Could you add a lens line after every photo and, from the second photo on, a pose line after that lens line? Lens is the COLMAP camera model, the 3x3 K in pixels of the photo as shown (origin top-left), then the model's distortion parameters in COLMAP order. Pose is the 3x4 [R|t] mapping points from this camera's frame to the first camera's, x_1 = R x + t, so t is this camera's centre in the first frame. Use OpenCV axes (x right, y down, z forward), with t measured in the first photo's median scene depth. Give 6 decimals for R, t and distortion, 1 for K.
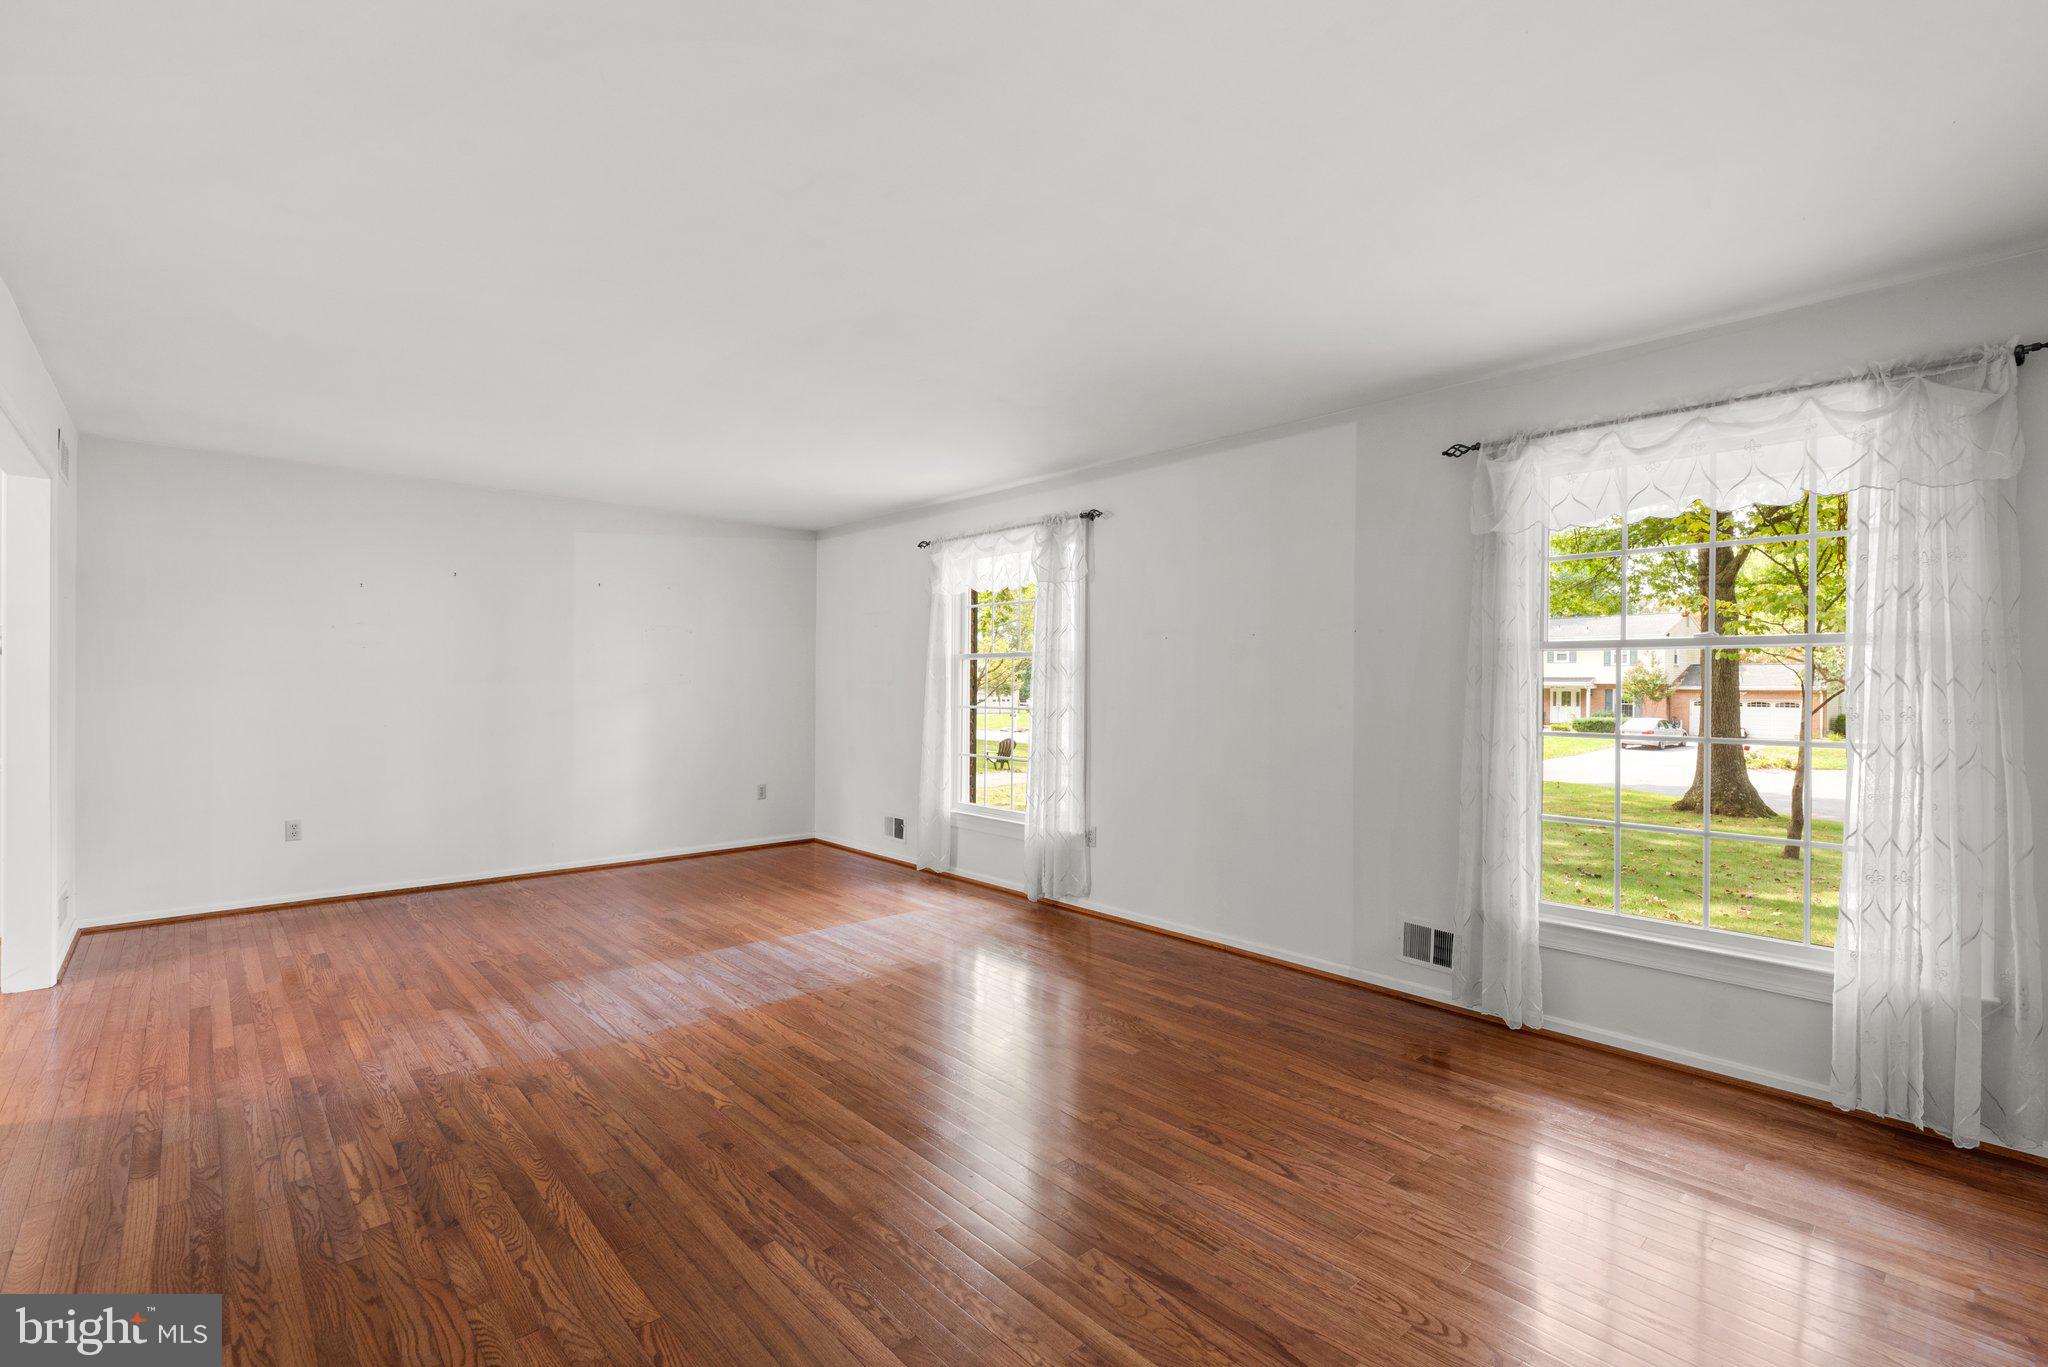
lens RADIAL K [[913.9, 0, 1018.2], [0, 913.9, 680.9], [0, 0, 1]] dist [-0.002500, -0.000095]
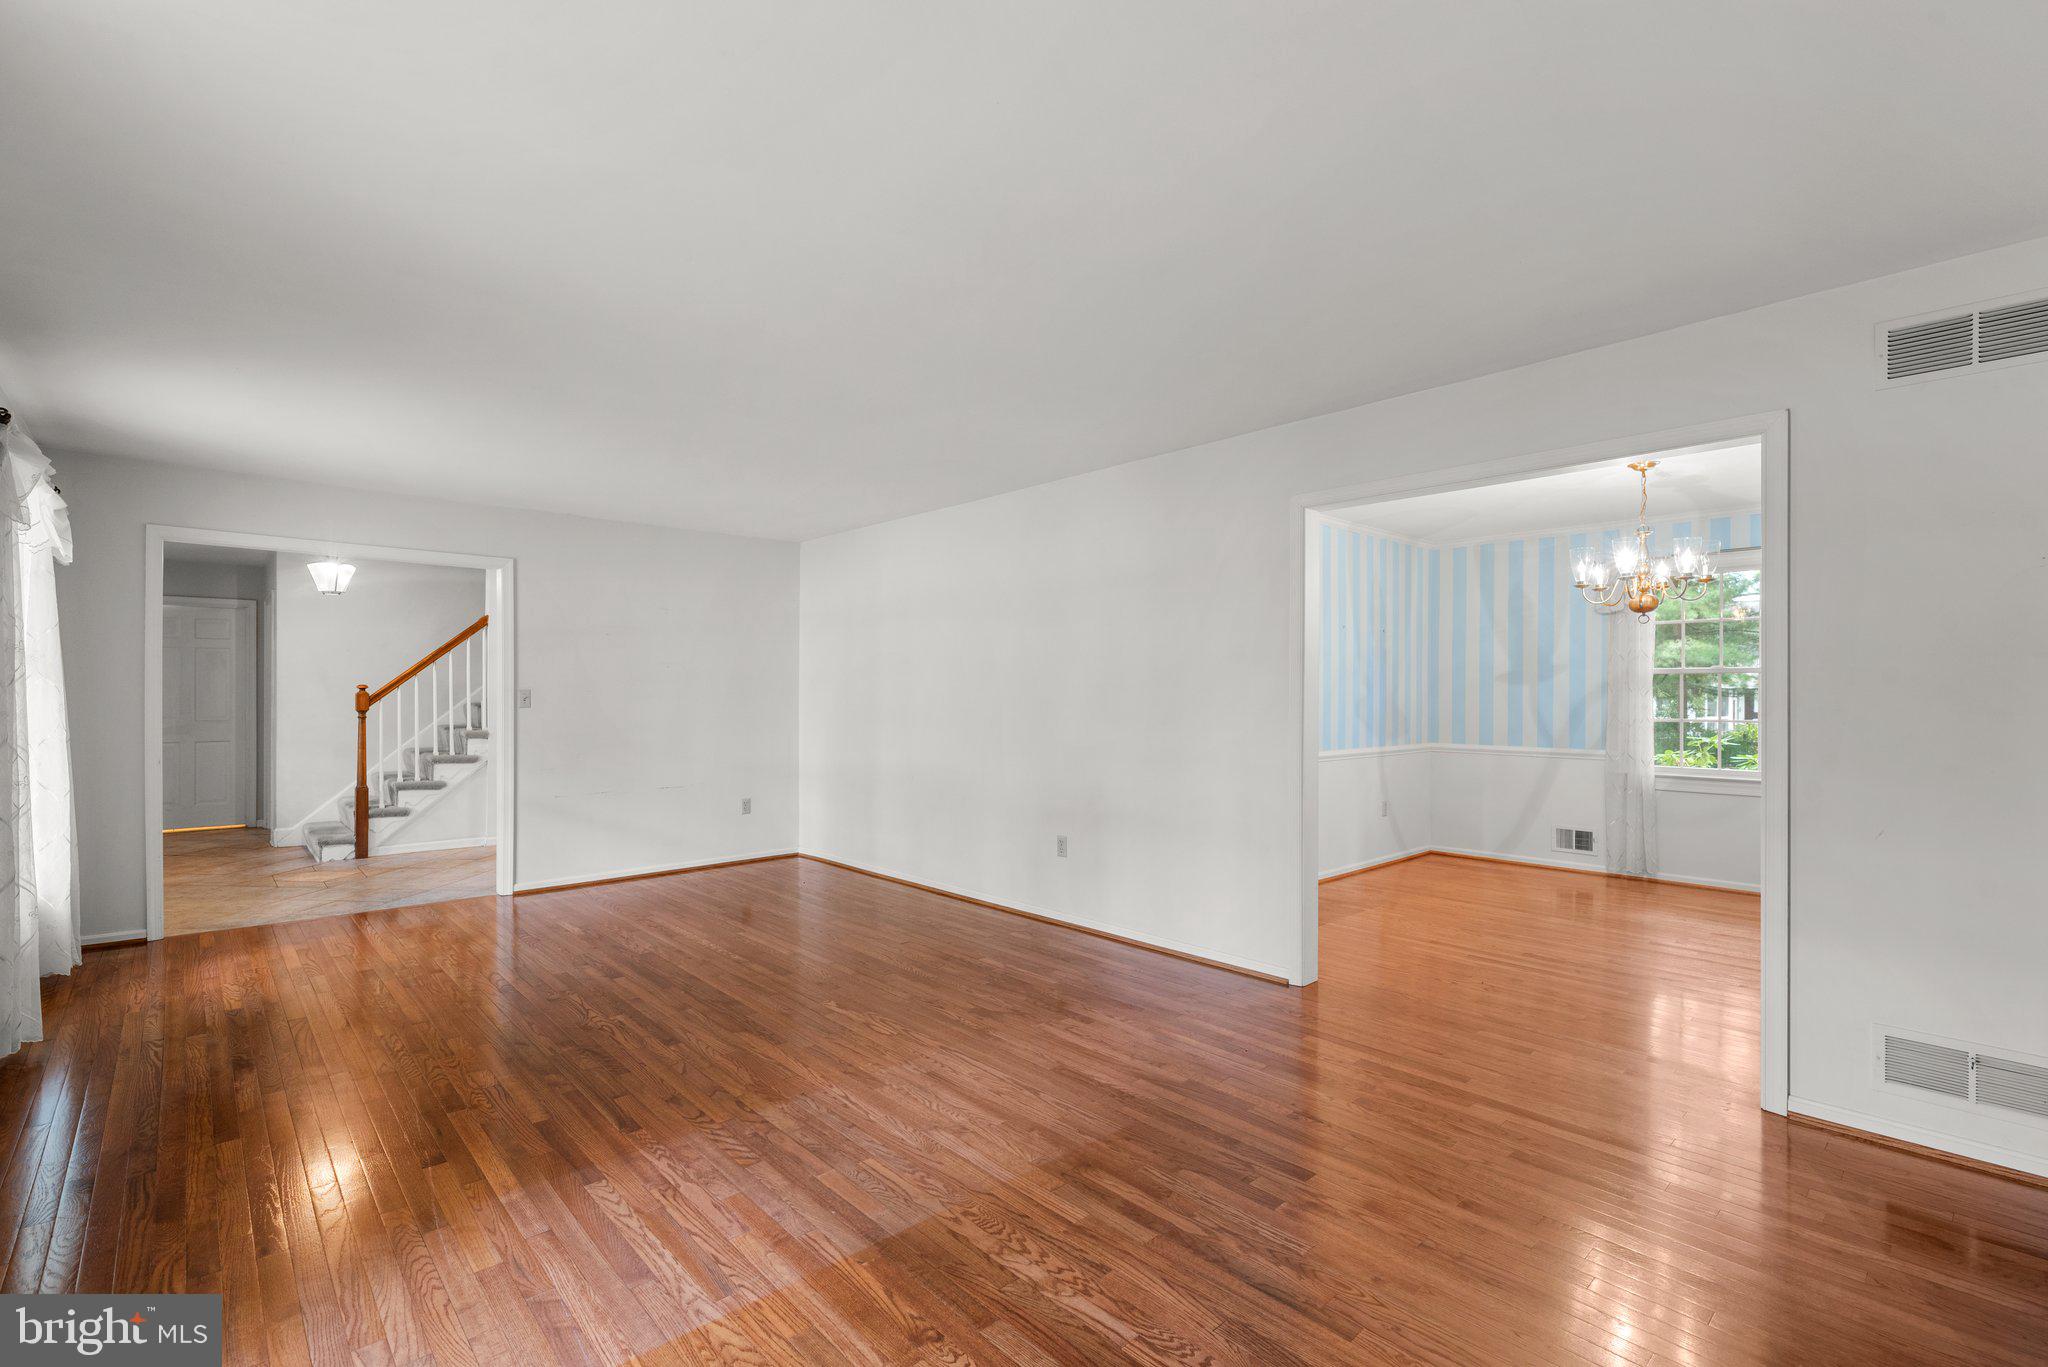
lens RADIAL K [[913.9, 0, 1027.2], [0, 913.9, 687.0], [0, 0, 1]] dist [-0.002500, -0.000095]
pose [[-0.999868, -0.009033, -0.013511, -0.493235], [-0.008999, 0.999956, -0.002597, -0.006261], [0.013534, -0.002475, -0.999905, 1.960622]]
